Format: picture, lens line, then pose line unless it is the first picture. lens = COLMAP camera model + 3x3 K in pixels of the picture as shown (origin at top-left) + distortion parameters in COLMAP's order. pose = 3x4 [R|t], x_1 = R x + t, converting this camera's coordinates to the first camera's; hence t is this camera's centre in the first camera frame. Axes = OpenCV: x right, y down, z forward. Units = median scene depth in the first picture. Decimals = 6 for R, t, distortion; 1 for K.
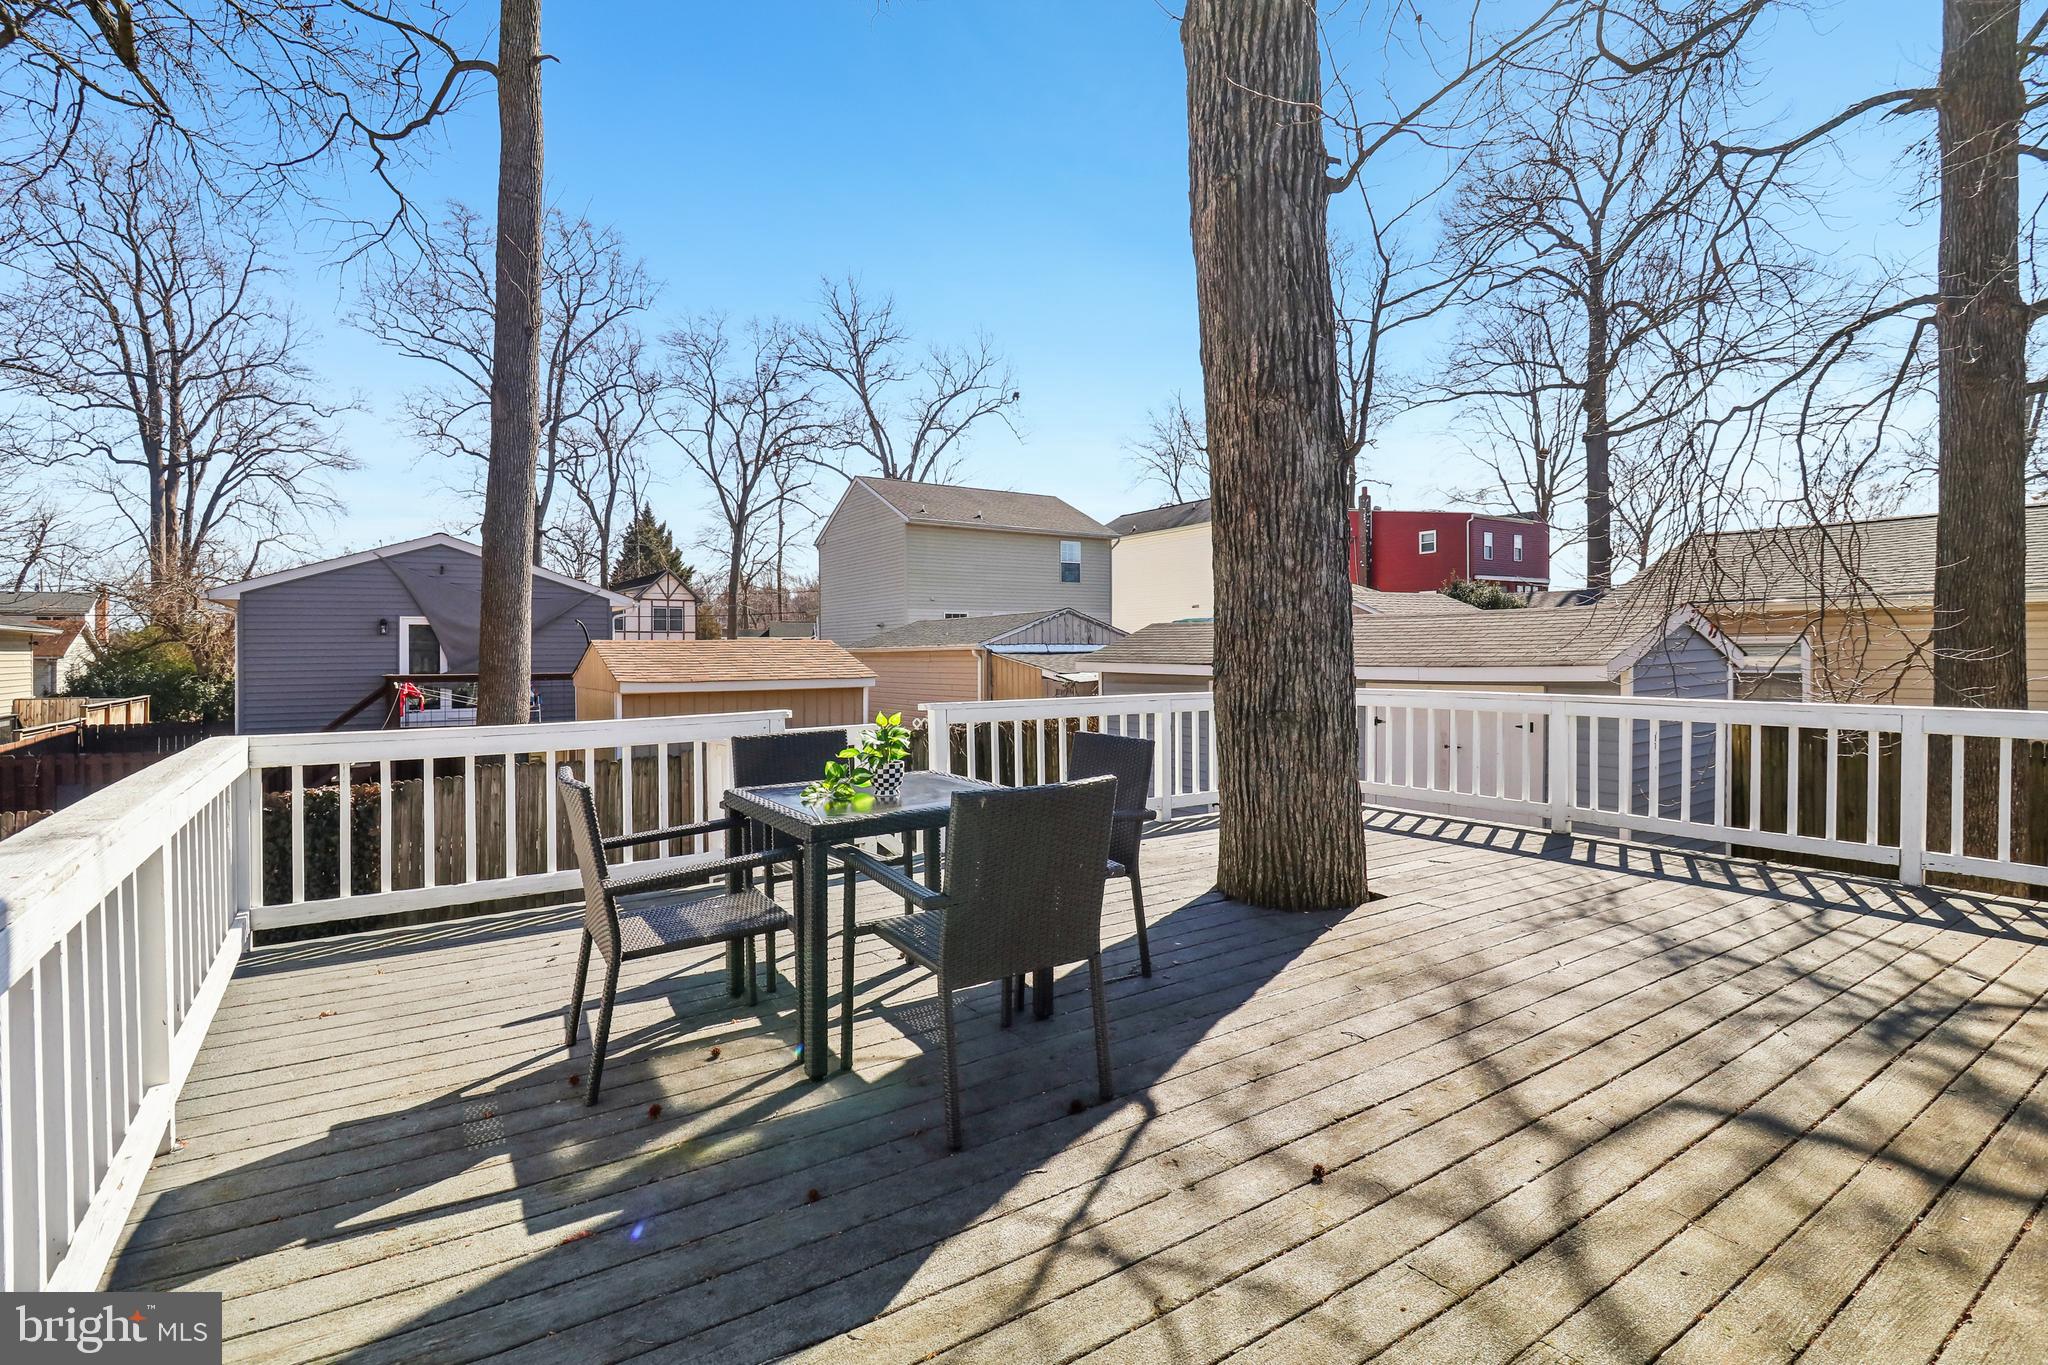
lens RADIAL K [[956.0, 0, 1022.4], [0, 956.0, 667.3], [0, 0, 1]] dist [-0.004142, -0.013250]
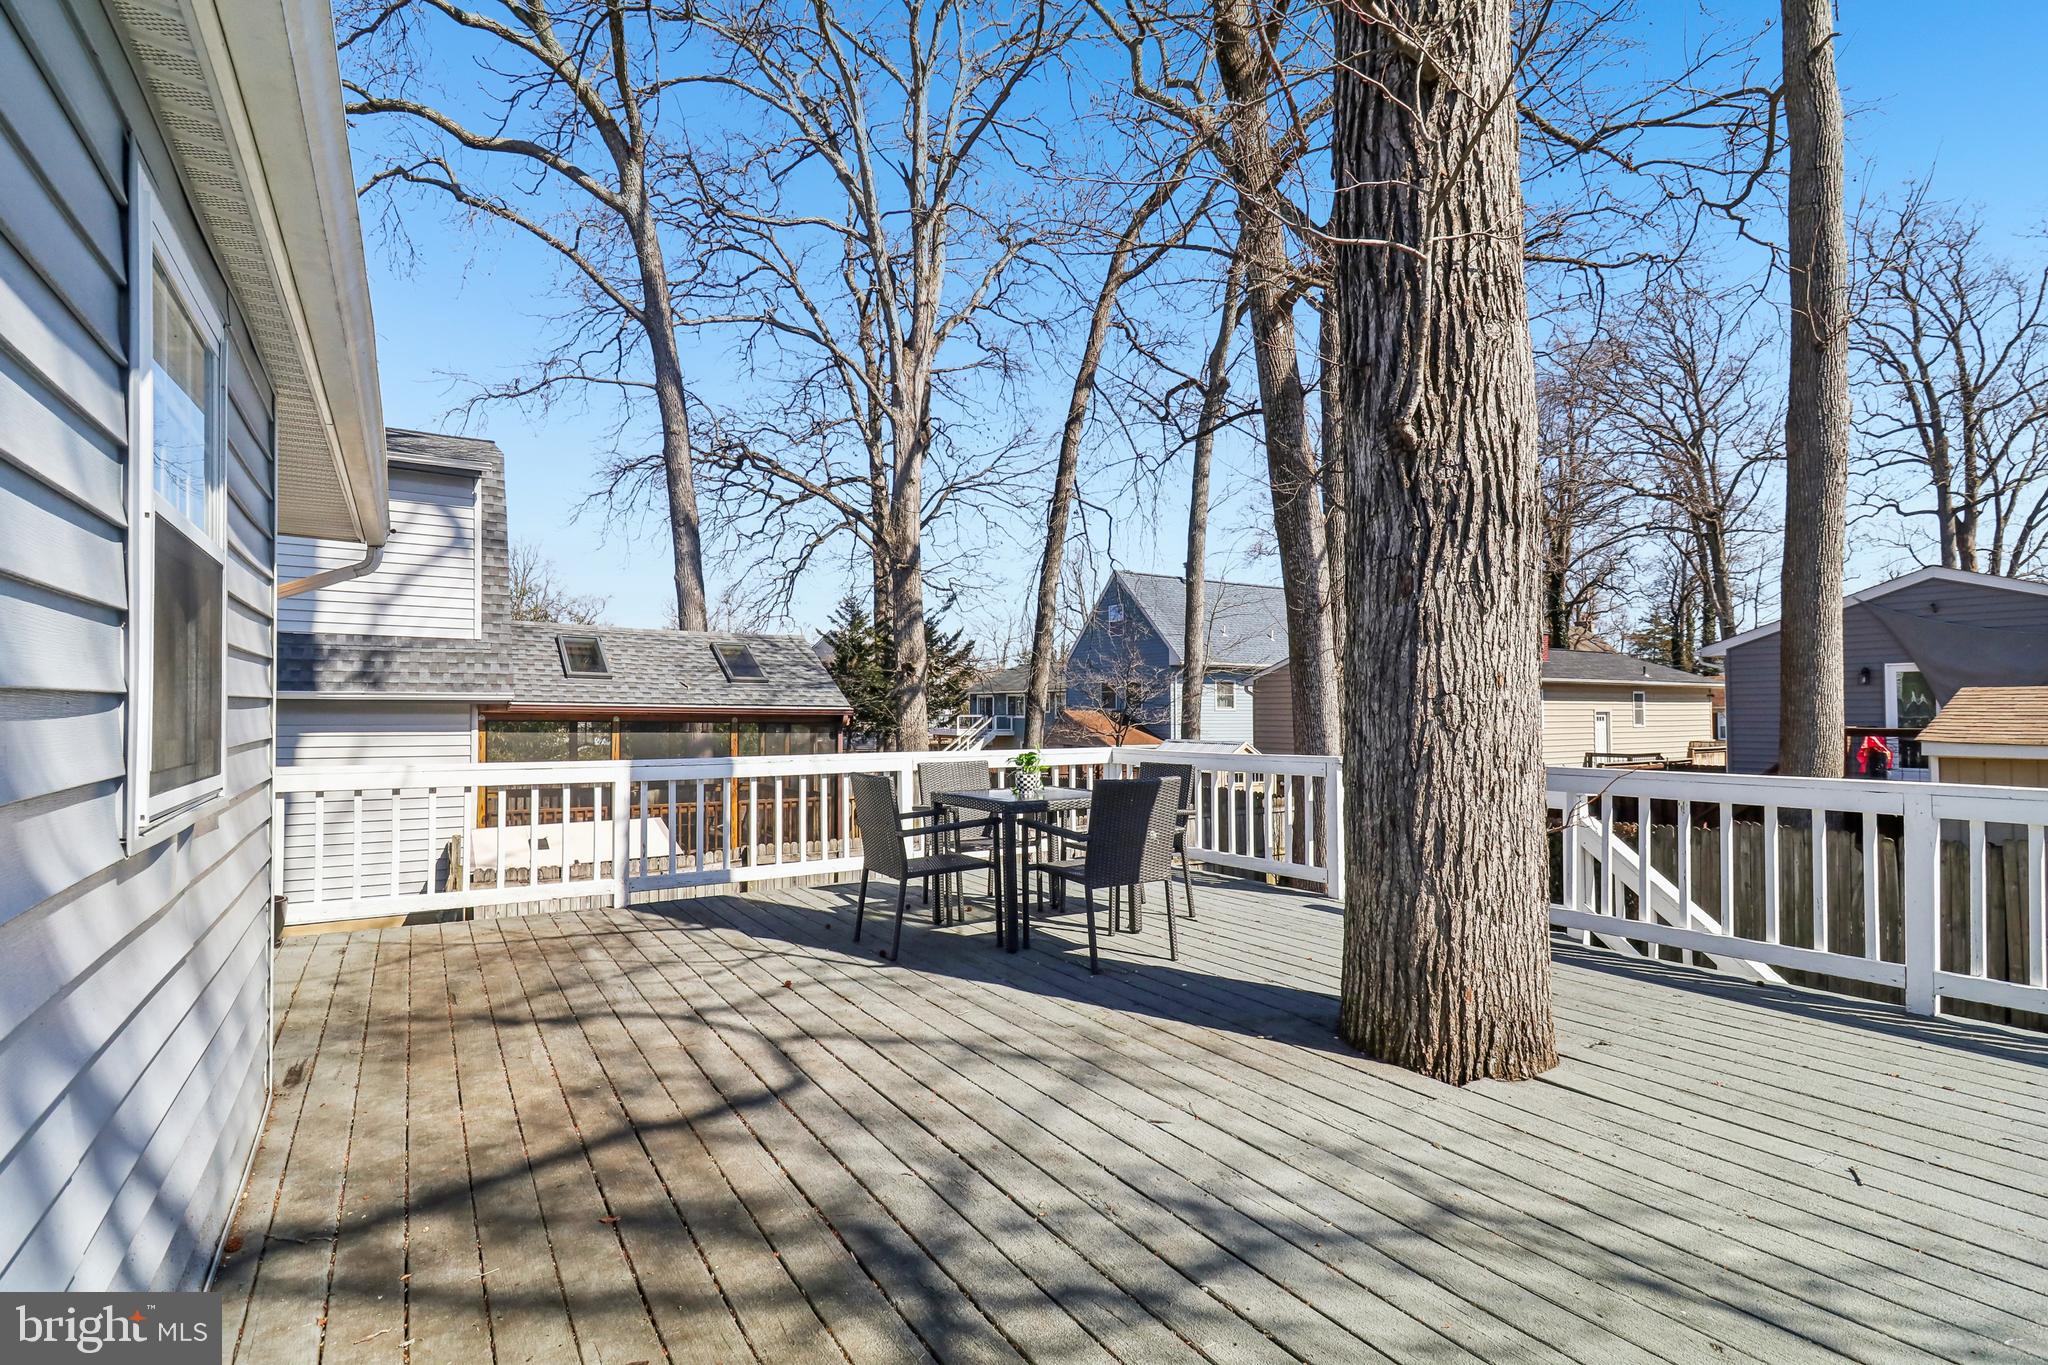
lens RADIAL K [[952.8, 0, 1004.3], [0, 952.8, 677.7], [0, 0, 1]] dist [-0.001578, -0.013492]
pose [[-0.030709, -0.027335, -0.999155, 1.084939], [-0.012925, 0.999553, -0.026948, -0.019086], [0.999445, 0.012086, -0.031049, 0.725441]]
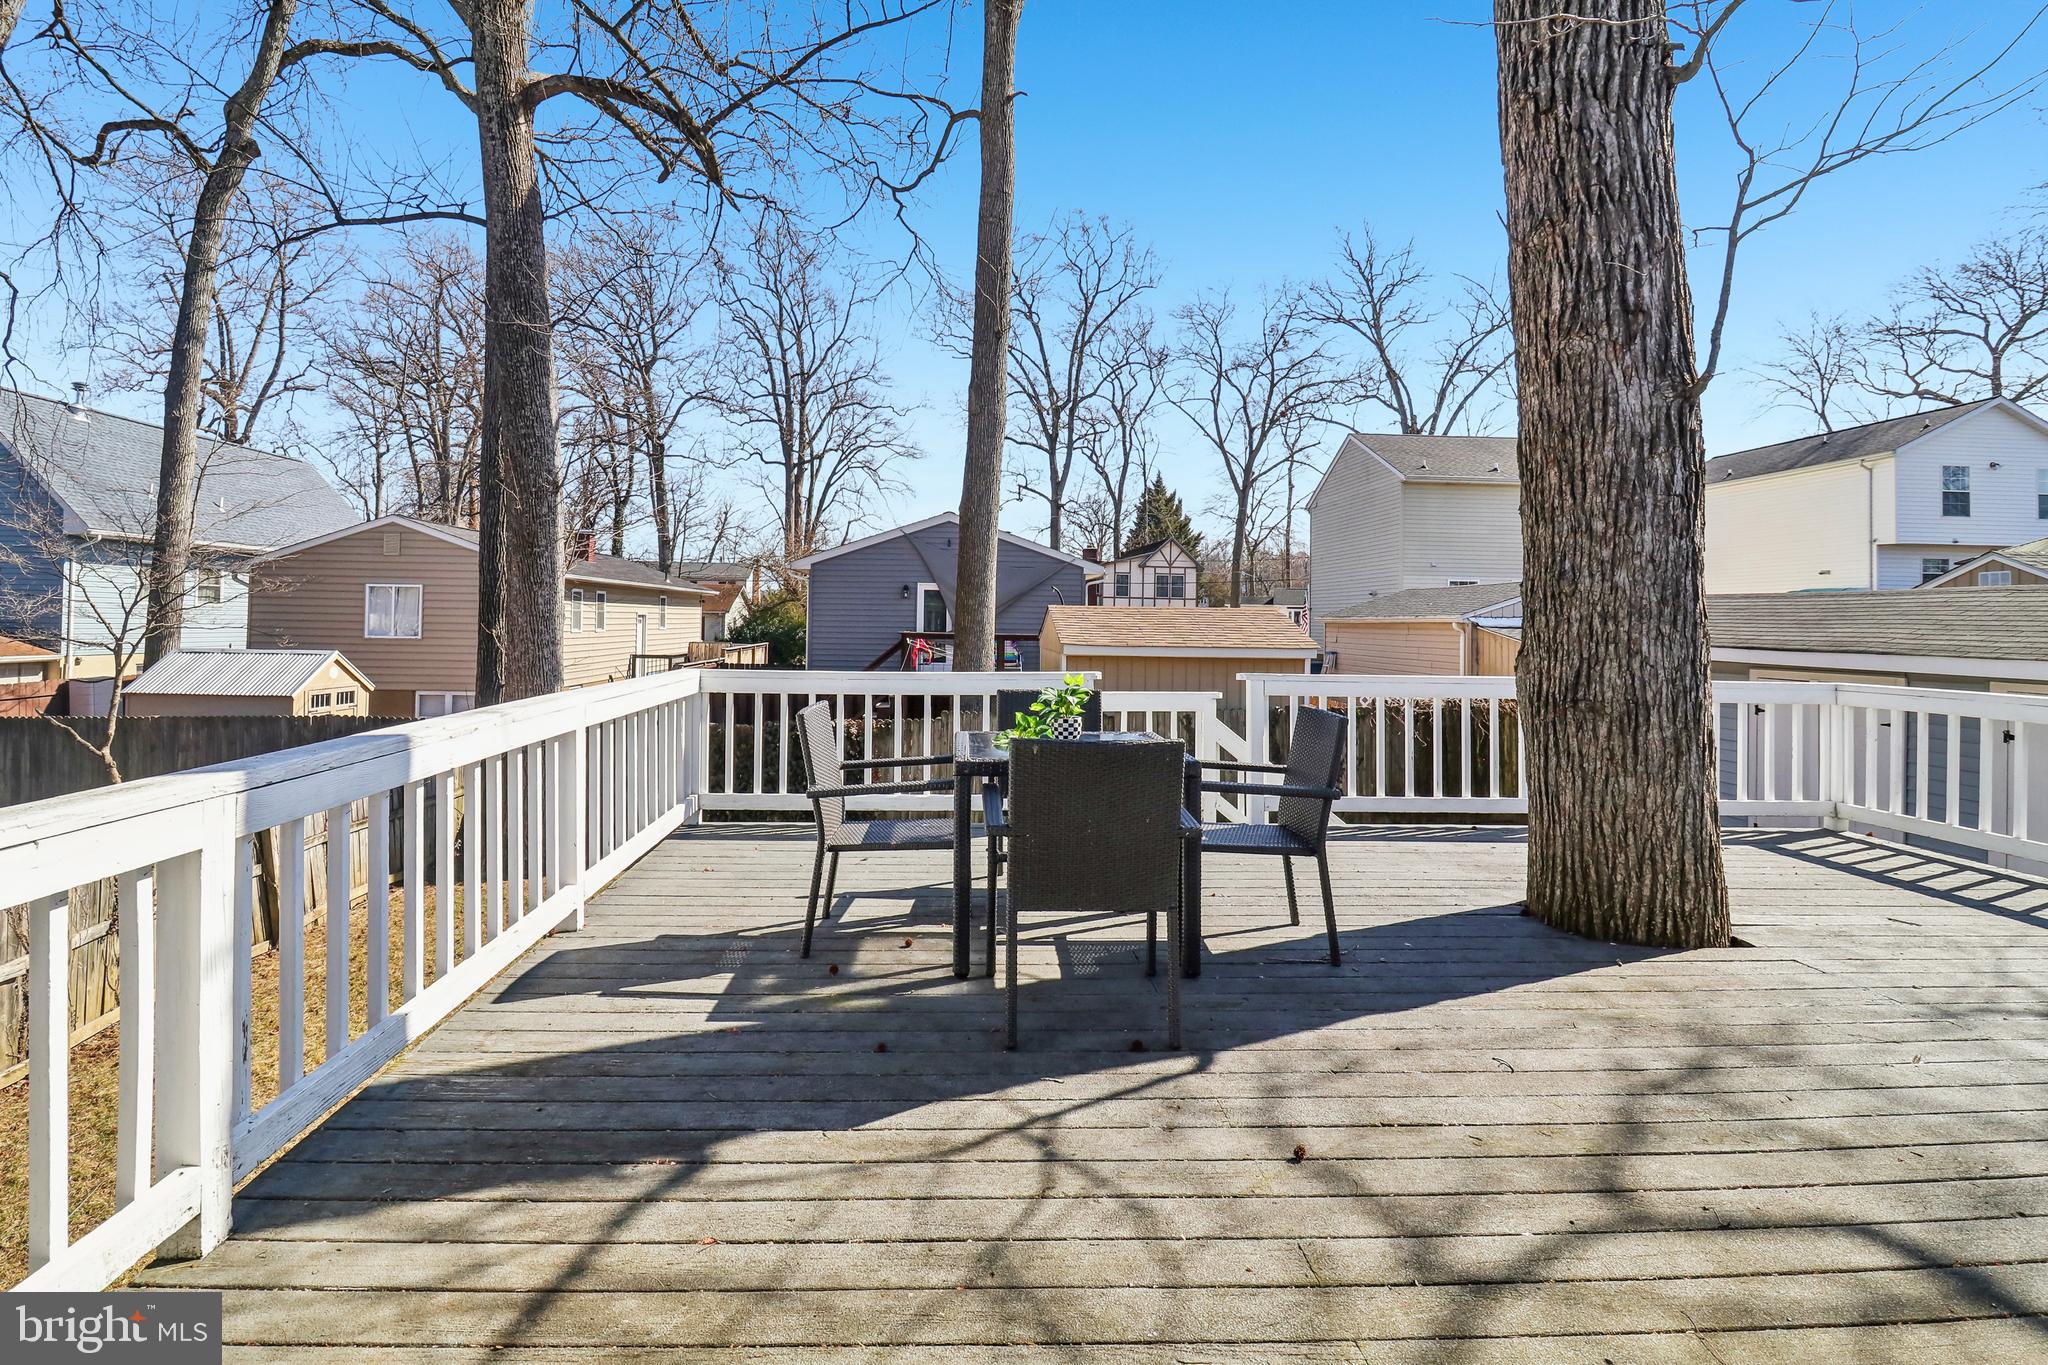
lens RADIAL K [[994.1, 0, 986.4], [0, 994.1, 598.9], [0, 0, 1]] dist [-0.001497, -0.014959]
pose [[0.851091, 0.011198, -0.524899, 0.277908], [-0.030904, 0.999107, -0.028795, -0.002366], [0.524108, 0.040729, 0.850678, -0.033053]]
